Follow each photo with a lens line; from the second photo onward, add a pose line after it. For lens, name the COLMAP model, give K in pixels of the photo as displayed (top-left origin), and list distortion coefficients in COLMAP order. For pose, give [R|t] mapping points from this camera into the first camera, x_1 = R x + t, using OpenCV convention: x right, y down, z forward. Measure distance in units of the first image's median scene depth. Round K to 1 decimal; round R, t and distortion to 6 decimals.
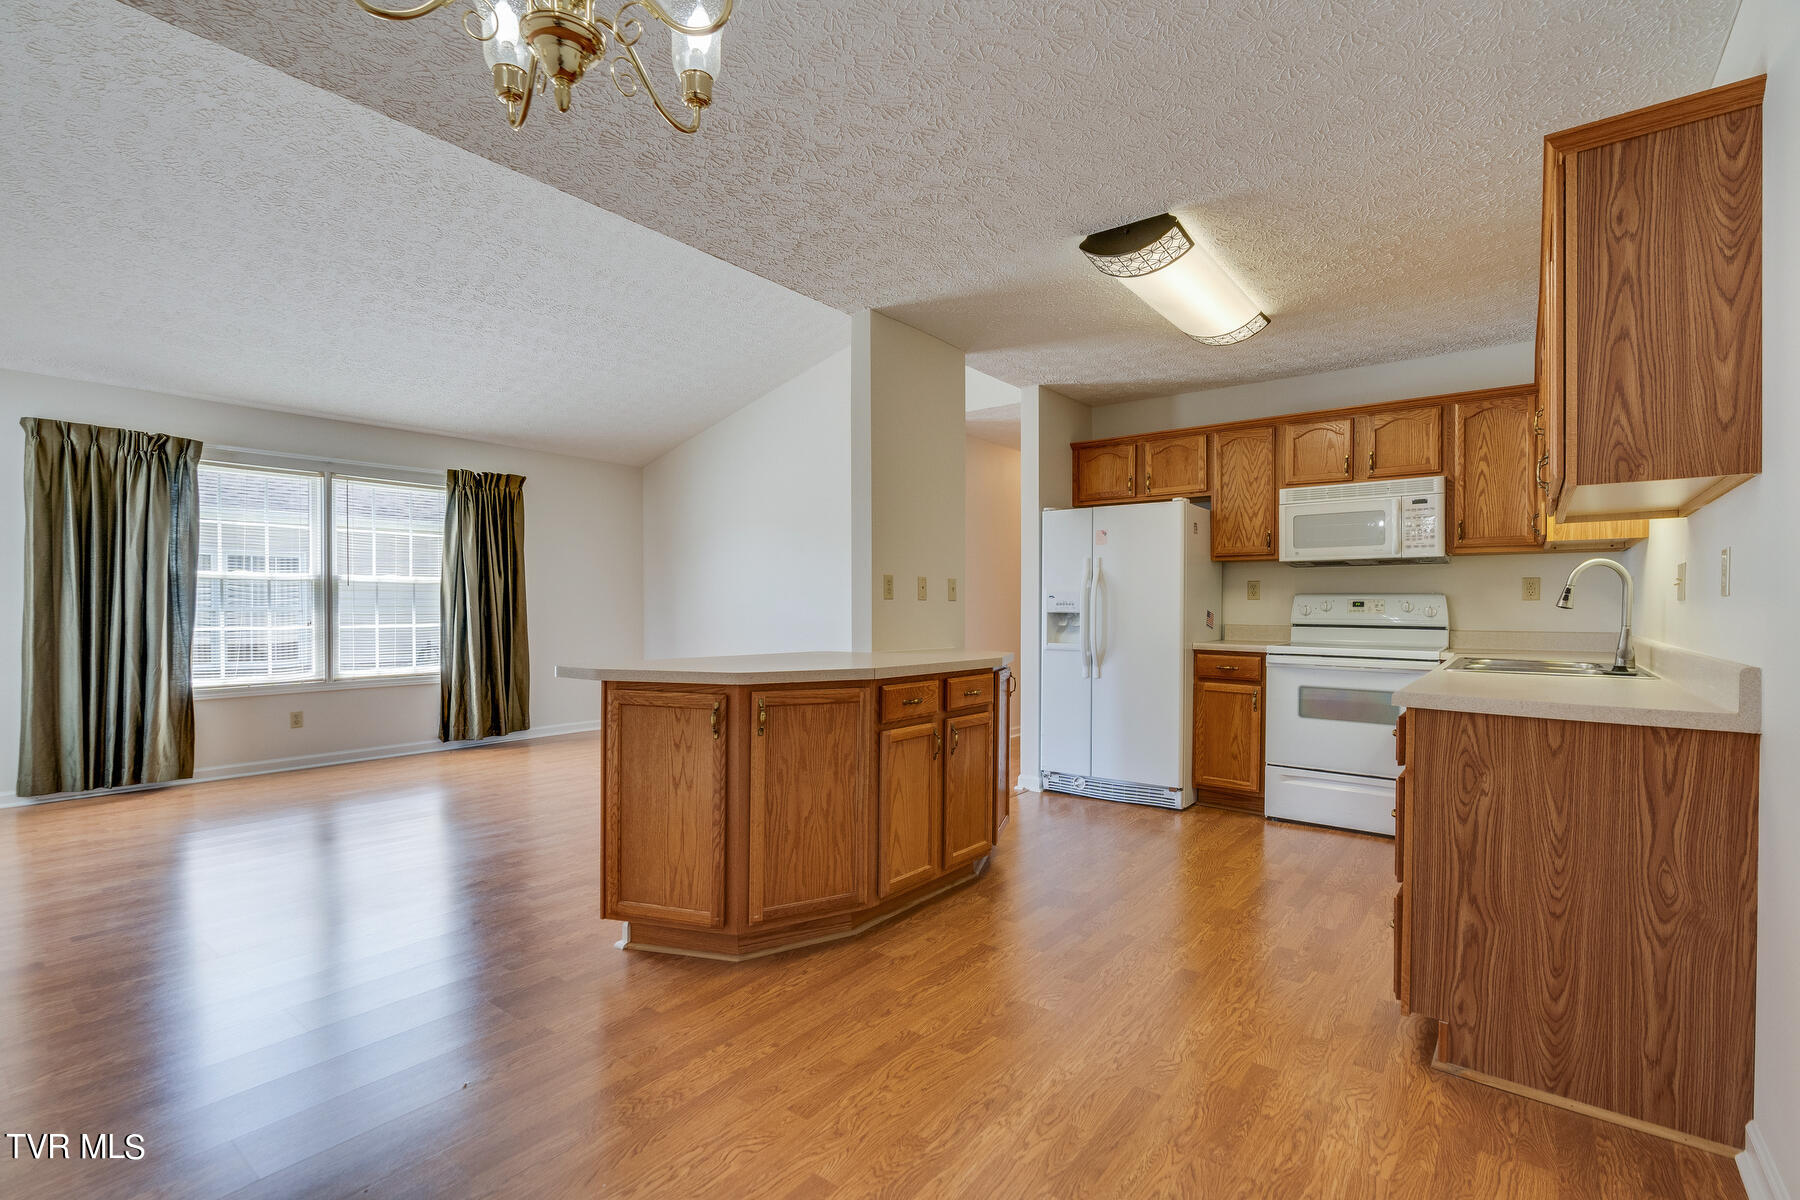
lens RADIAL K [[817.7, 0, 904.7], [0, 817.7, 609.5], [0, 0, 1]] dist [-0.005191, -0.000129]
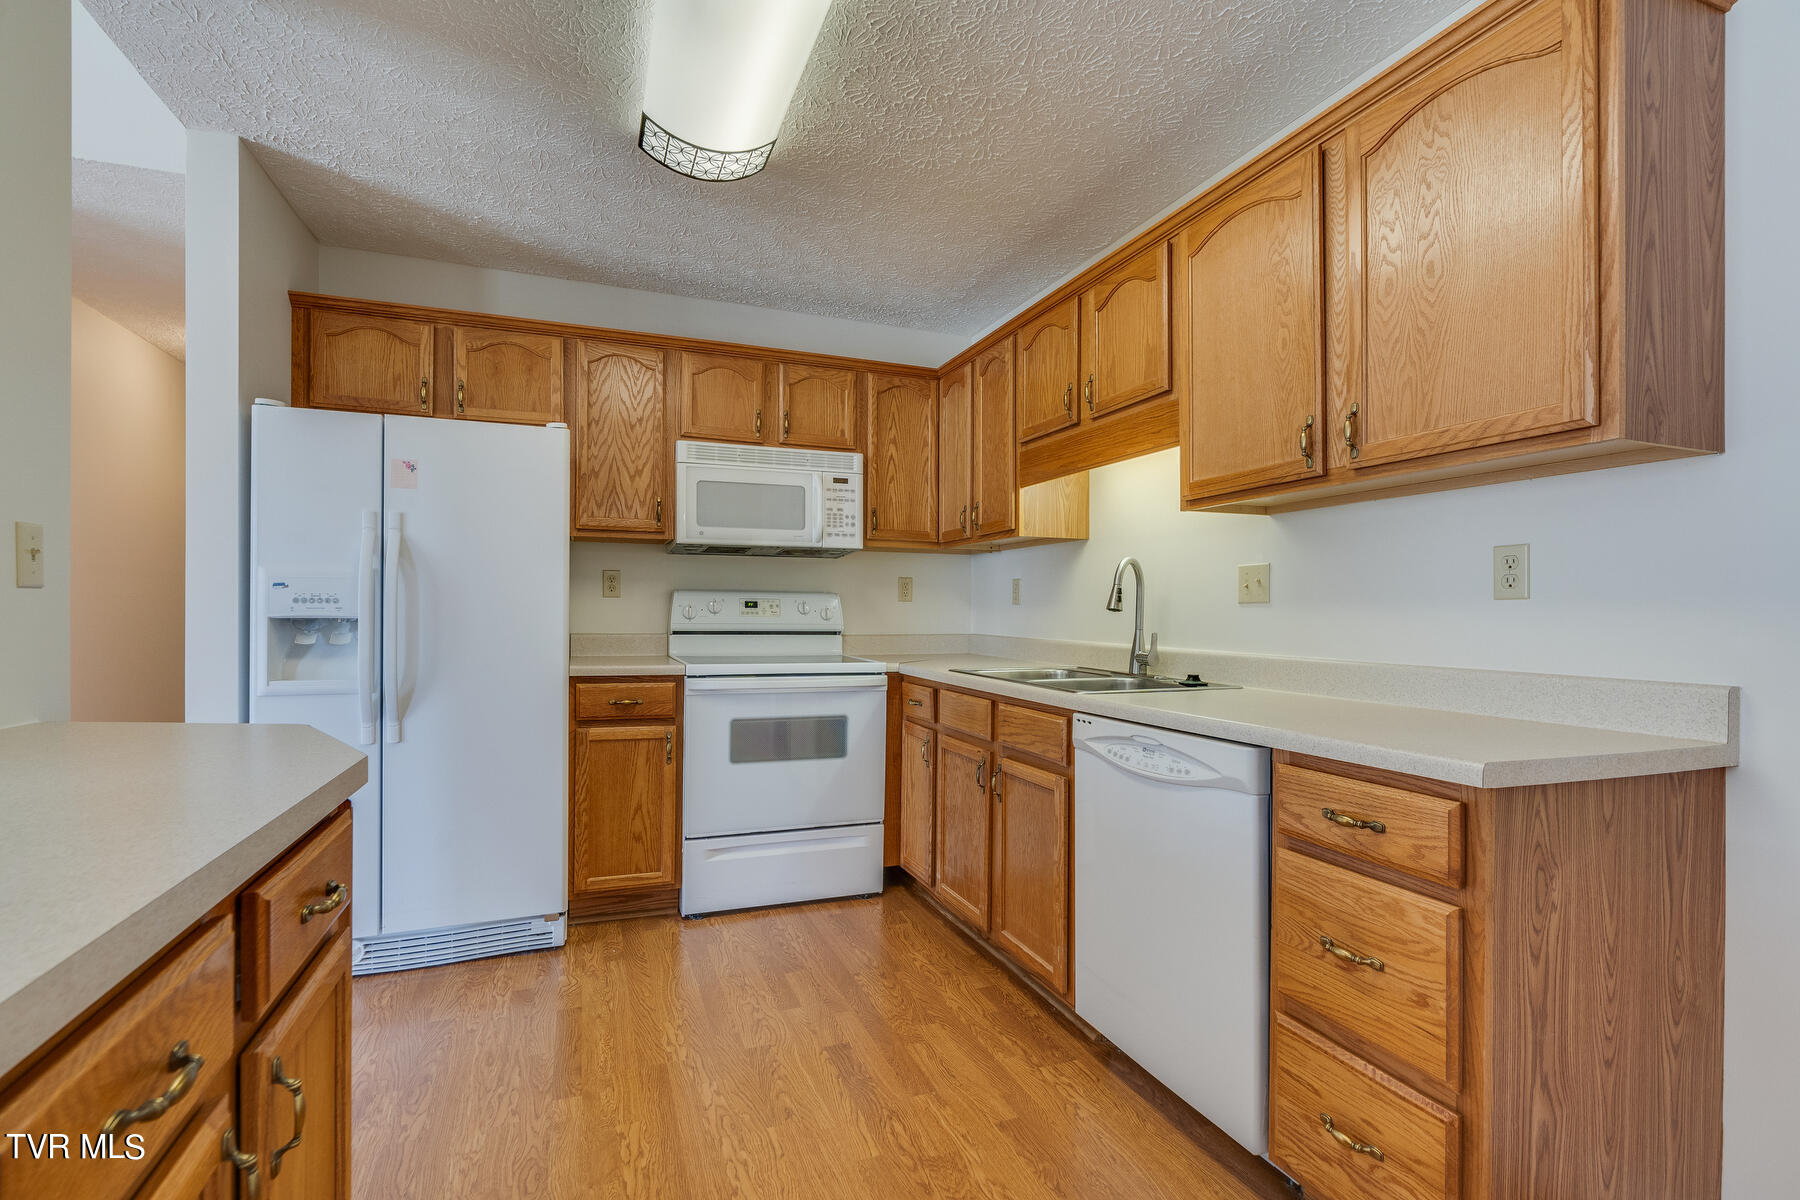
lens RADIAL K [[817.7, 0, 899.4], [0, 817.7, 611.2], [0, 0, 1]] dist [-0.005191, -0.000129]
pose [[0.527283, -0.001050, 0.849689, -0.040320], [-0.001632, 0.999996, 0.002249, -0.002054], [-0.849688, -0.002573, 0.527279, 0.487807]]
